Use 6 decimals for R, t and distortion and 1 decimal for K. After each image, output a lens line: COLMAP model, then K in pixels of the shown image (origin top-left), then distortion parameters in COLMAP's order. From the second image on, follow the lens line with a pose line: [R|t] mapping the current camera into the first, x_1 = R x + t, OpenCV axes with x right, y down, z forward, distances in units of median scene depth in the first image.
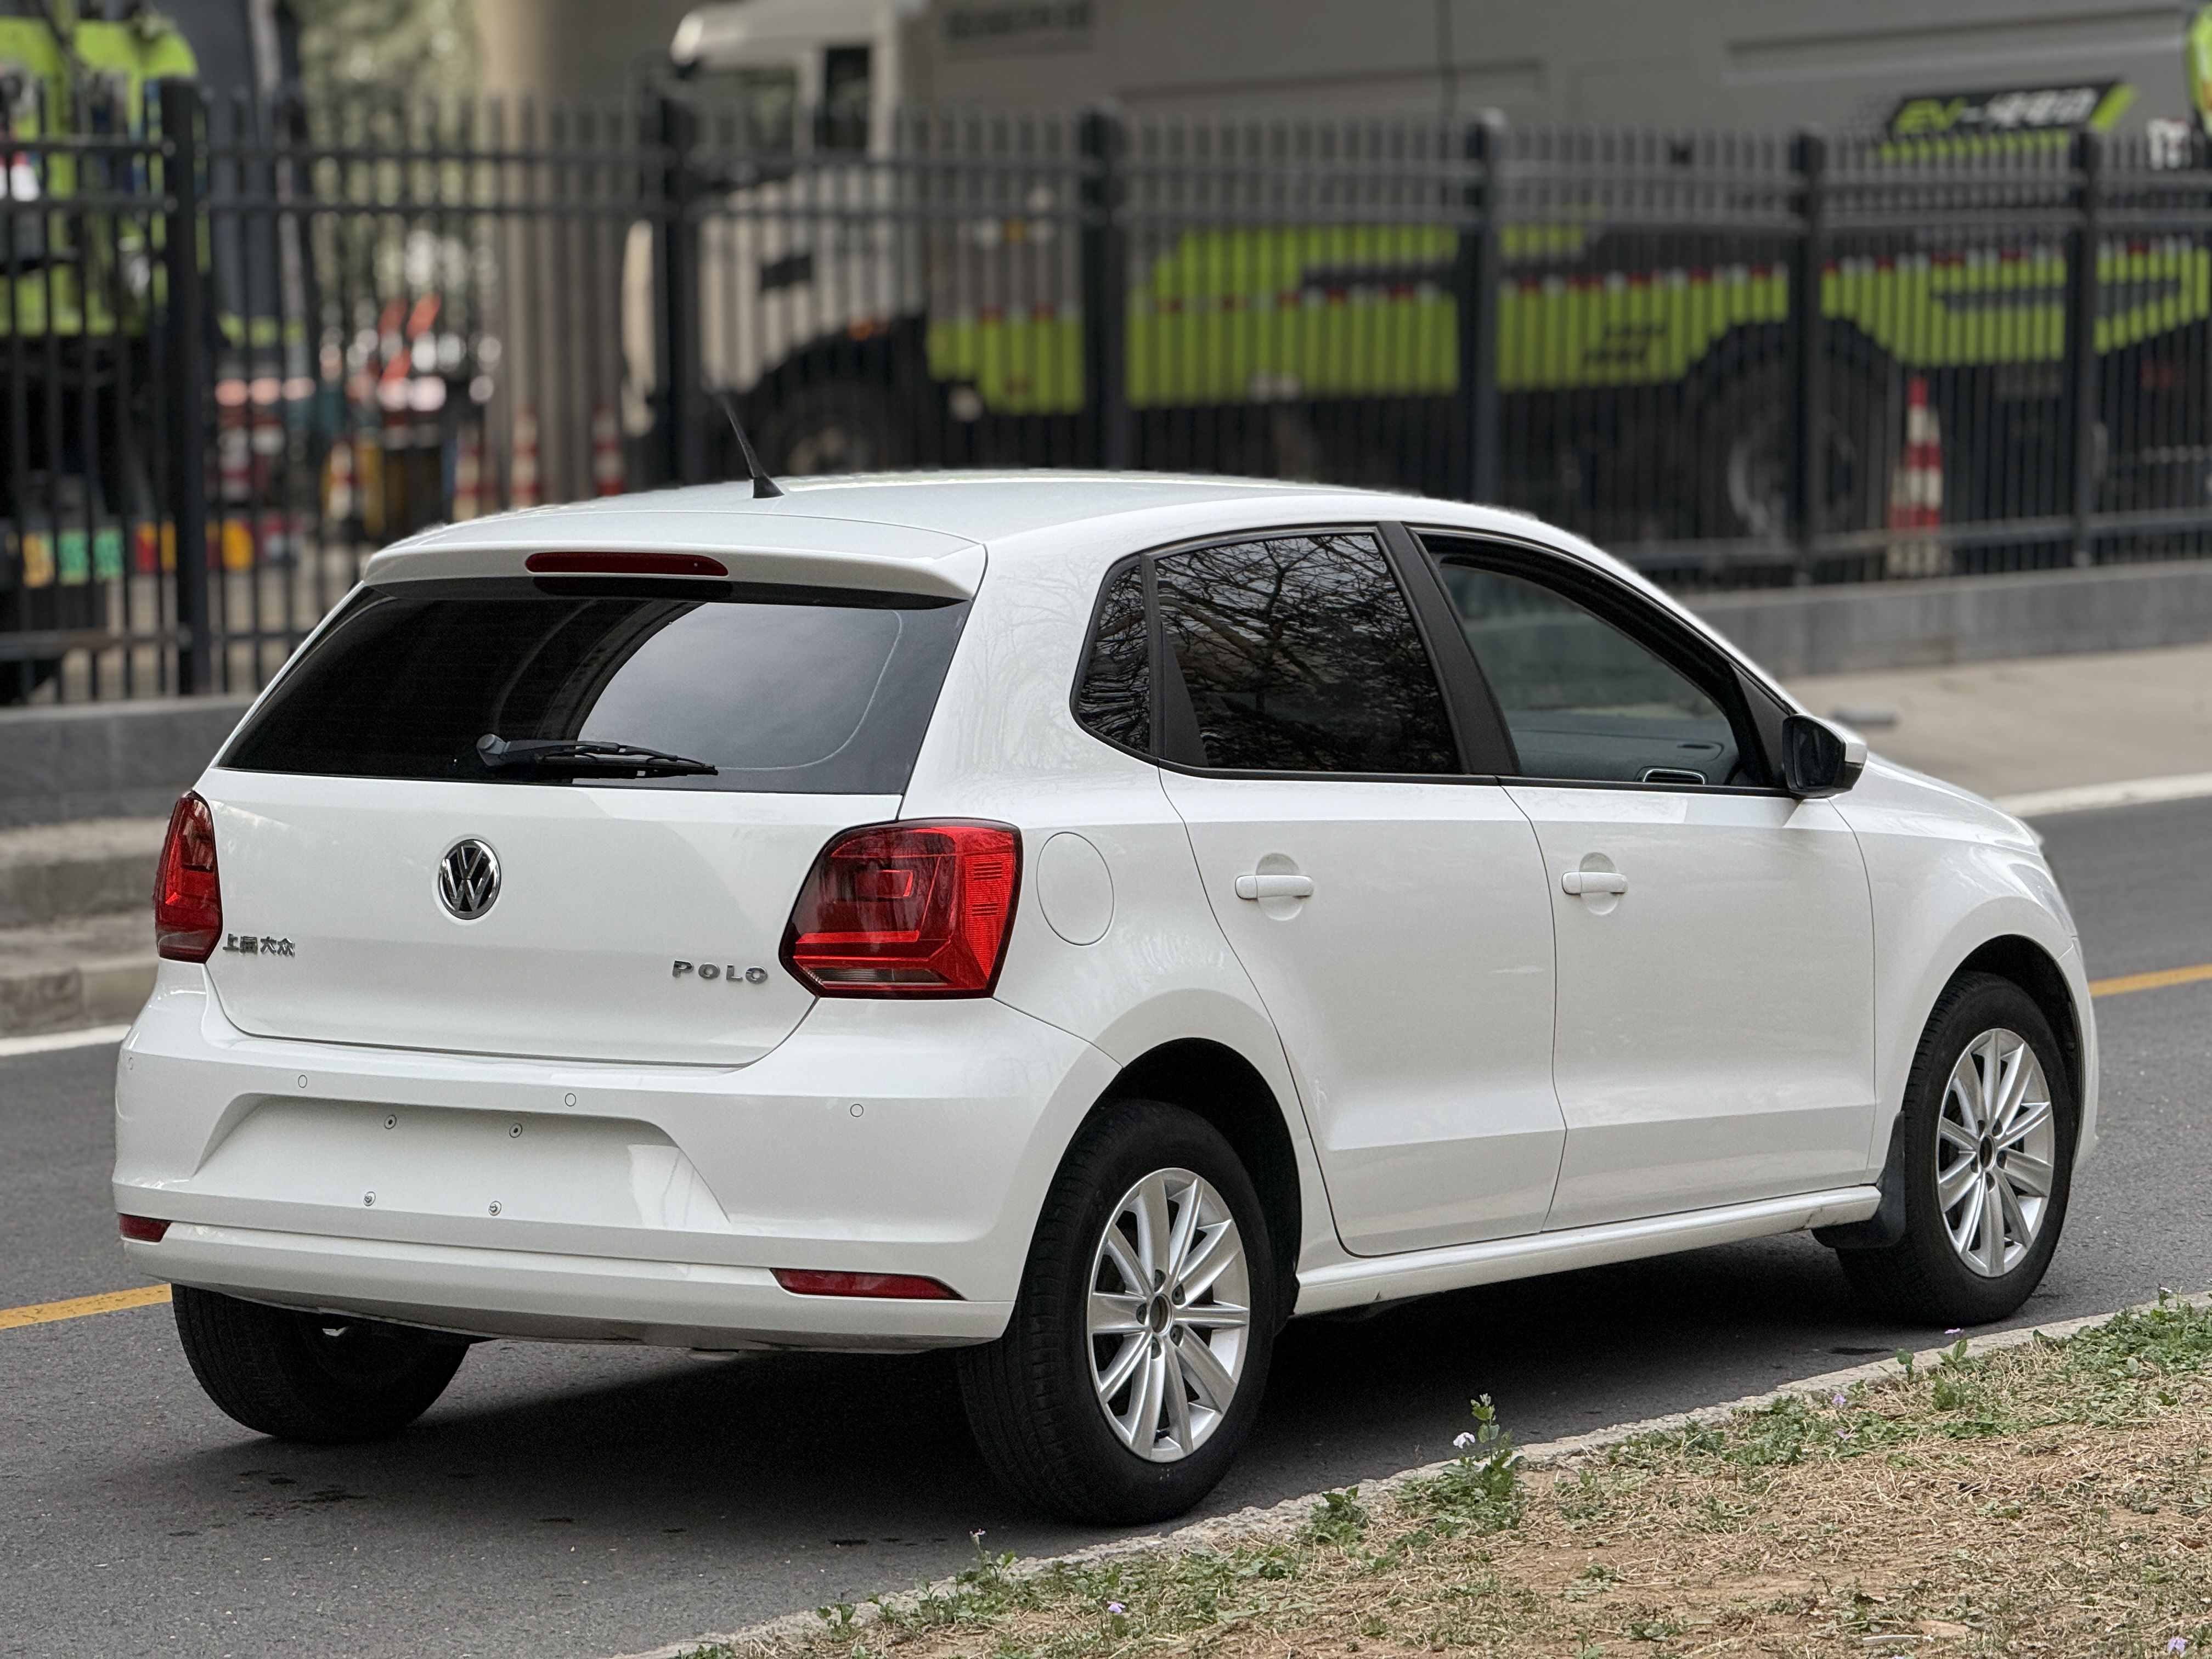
lens RADIAL K [[8654.8, 0, 1106.0], [0, 8654.8, 829.5], [0, 0, 1]] dist [-0.084130, -1.621893]
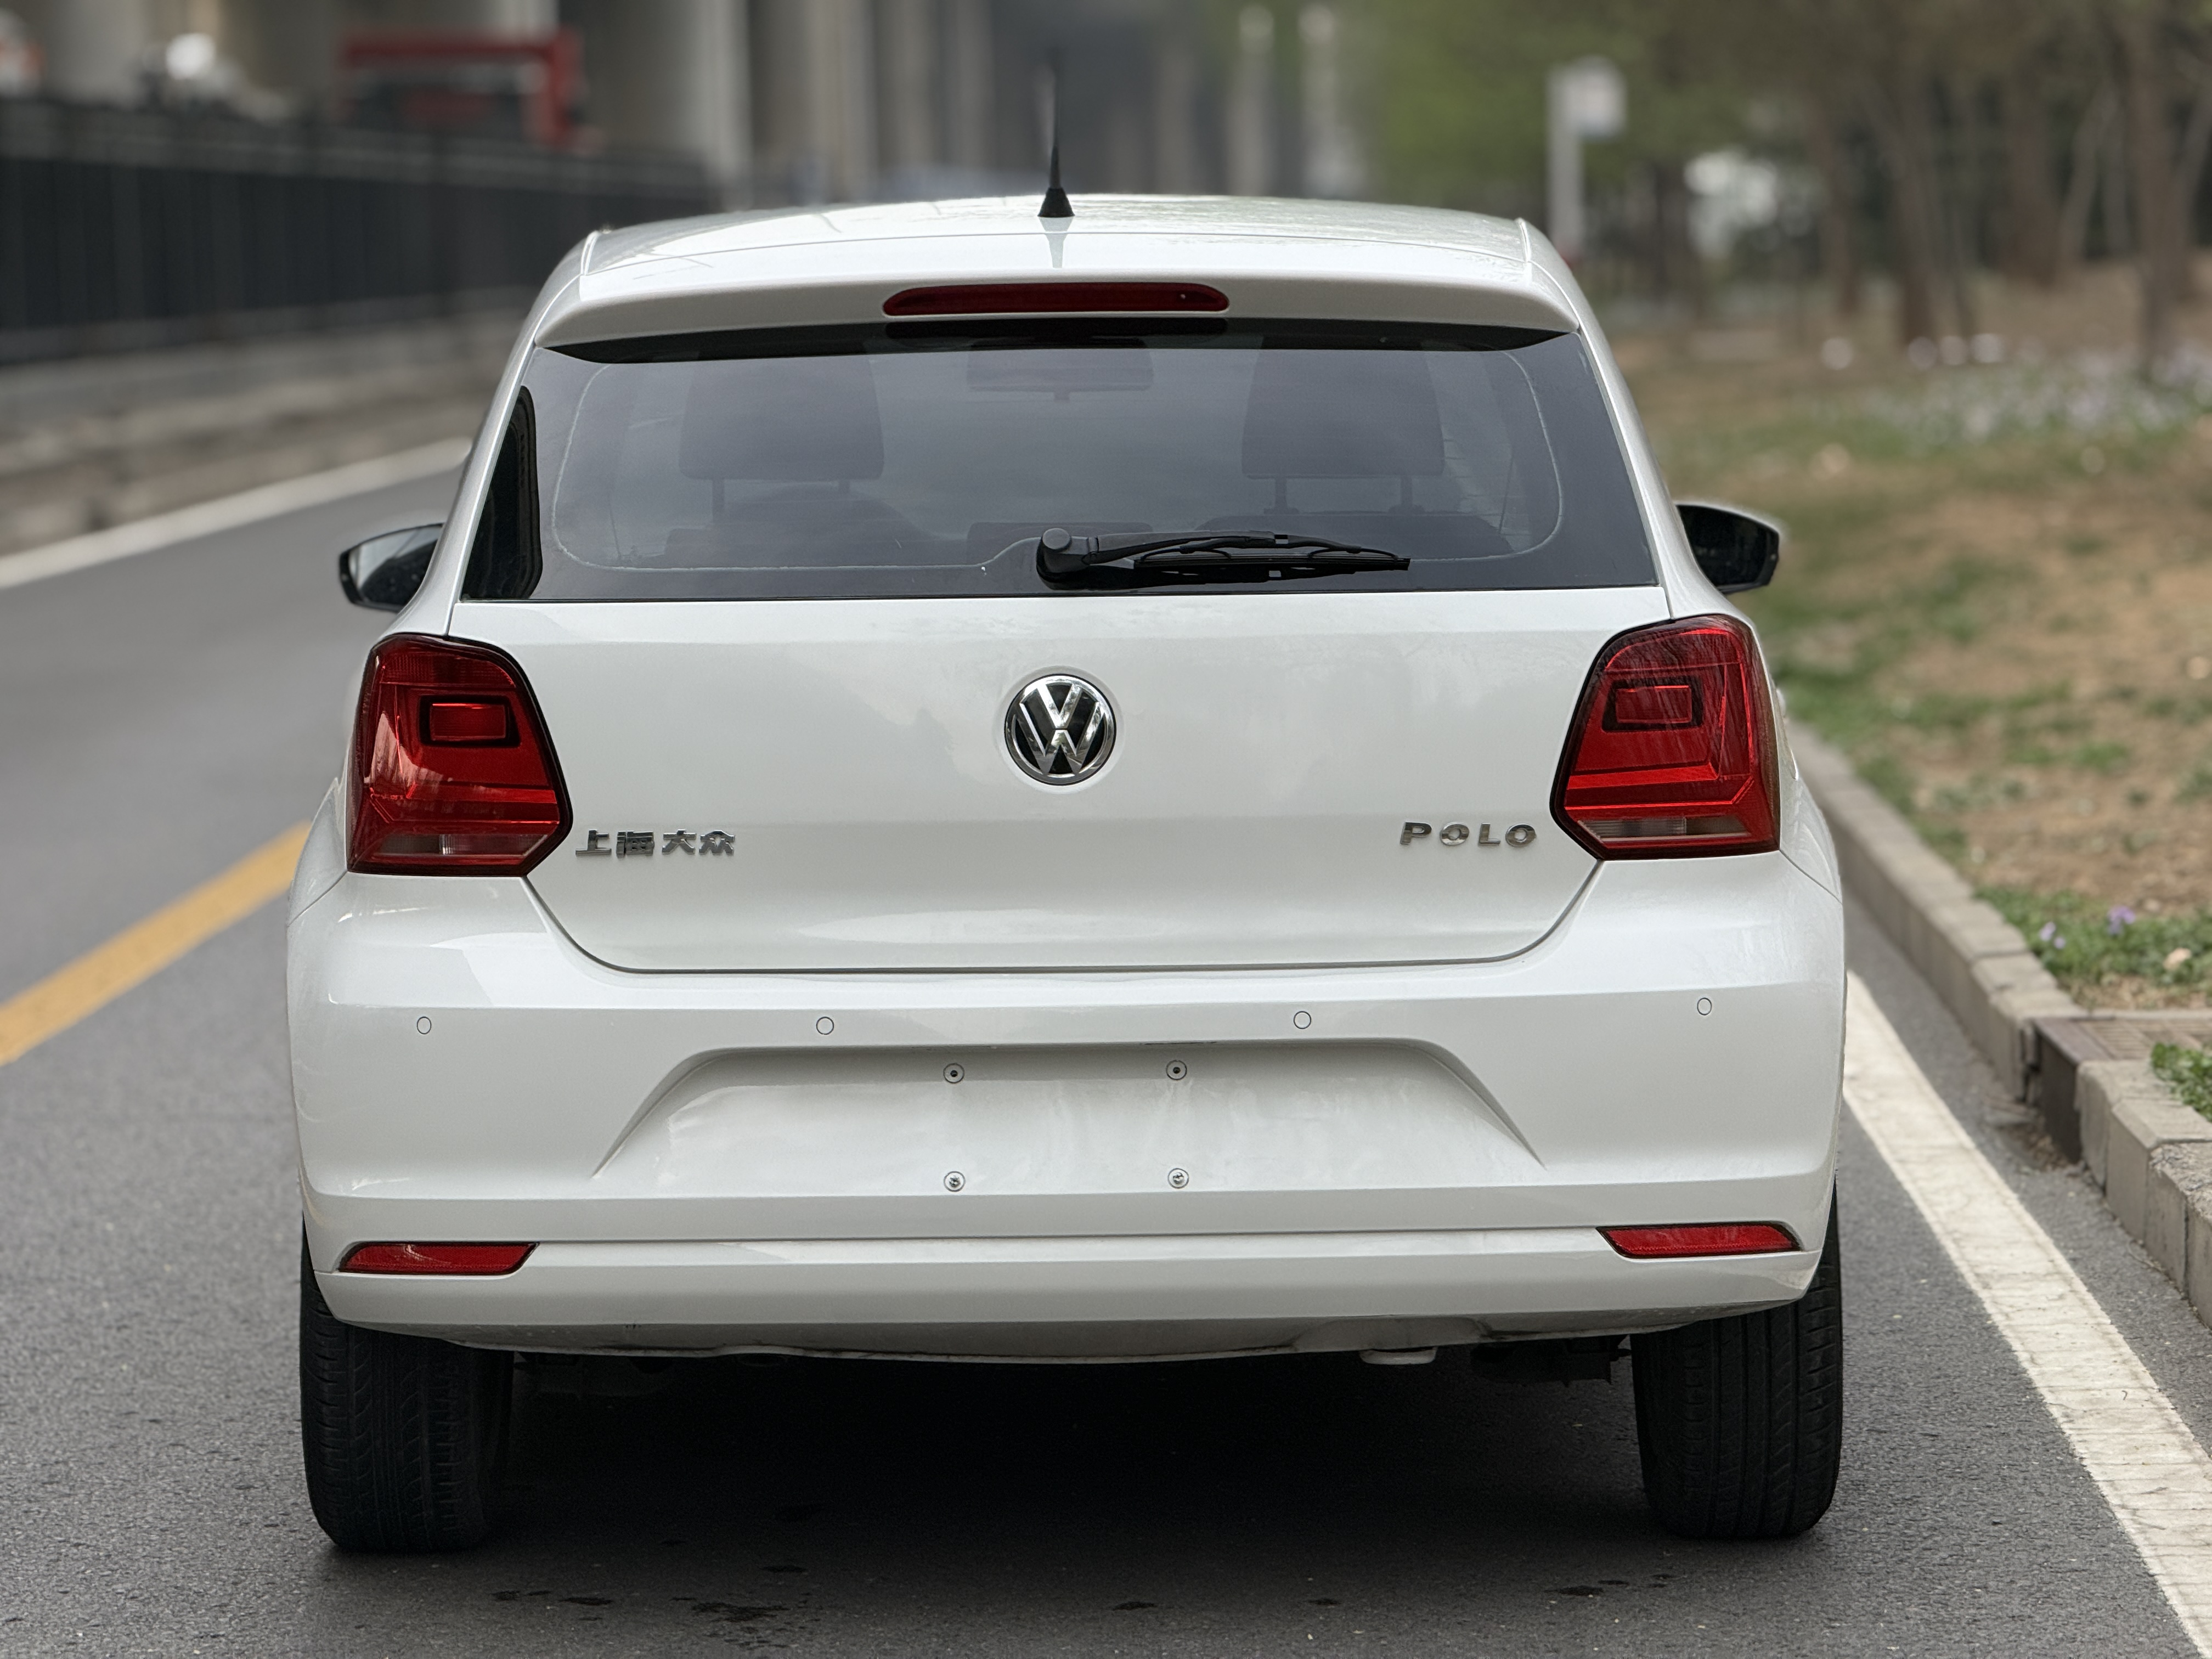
lens RADIAL K [[8654.8, 0, 1106.0], [0, 8654.8, 829.5], [0, 0, 1]] dist [-0.084130, -1.621893]
pose [[0.829718, -0.049846, 0.555953, -0.477321], [0.048652, 0.998672, 0.016930, 0.002055], [-0.556059, 0.013001, 0.831041, 0.401173]]
